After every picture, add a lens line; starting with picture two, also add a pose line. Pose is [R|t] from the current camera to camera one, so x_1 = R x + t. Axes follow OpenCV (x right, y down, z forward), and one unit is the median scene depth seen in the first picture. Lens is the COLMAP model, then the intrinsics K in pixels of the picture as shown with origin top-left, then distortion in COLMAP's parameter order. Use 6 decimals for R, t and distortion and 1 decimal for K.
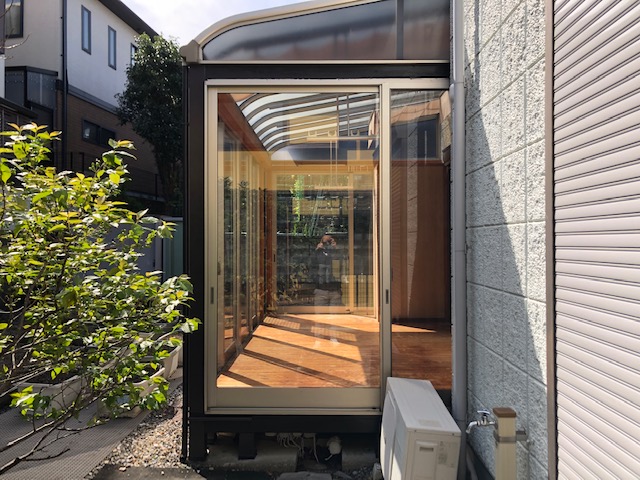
lens RADIAL K [[526.4, 0, 323.0], [0, 526.4, 241.1], [0, 0, 1]] dist [0.012853, 0.015853]
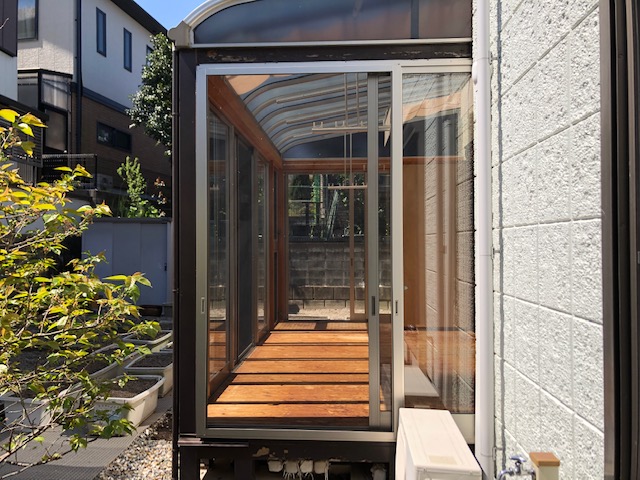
lens RADIAL K [[526.4, 0, 315.6], [0, 526.4, 238.1], [0, 0, 1]] dist [0.012853, 0.015853]
pose [[0.998635, -0.001181, -0.052226, 0.032479], [0.000602, 0.999938, -0.011111, -0.000305], [0.052236, 0.011064, 0.998573, 0.143179]]
